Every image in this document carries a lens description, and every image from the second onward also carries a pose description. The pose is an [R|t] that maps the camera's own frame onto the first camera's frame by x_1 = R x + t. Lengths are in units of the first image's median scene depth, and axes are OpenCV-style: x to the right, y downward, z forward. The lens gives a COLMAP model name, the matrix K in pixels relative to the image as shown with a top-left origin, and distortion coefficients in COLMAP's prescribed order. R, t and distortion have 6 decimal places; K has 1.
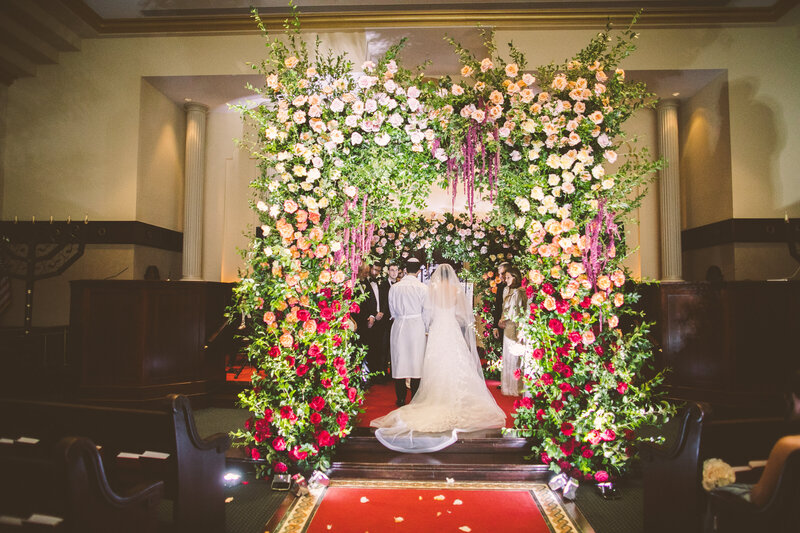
lens RADIAL K [[555.3, 0, 403.3], [0, 555.3, 264.2], [0, 0, 1]] dist [-0.014469, -0.000630]
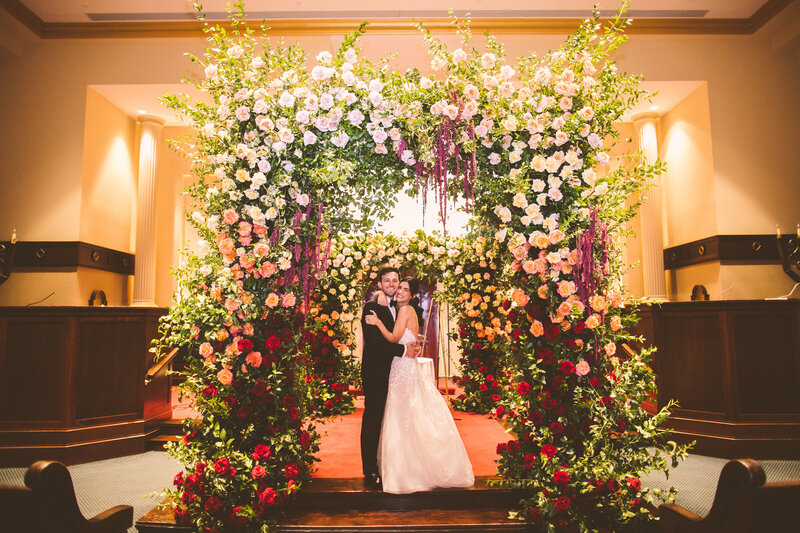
lens RADIAL K [[555.3, 0, 398.8], [0, 555.3, 268.4], [0, 0, 1]] dist [-0.014469, -0.000630]
pose [[0.999288, -0.007987, 0.036880, 0.019822], [0.009257, 0.999366, -0.034388, 0.005238], [-0.036582, 0.034705, 0.998728, 0.145197]]
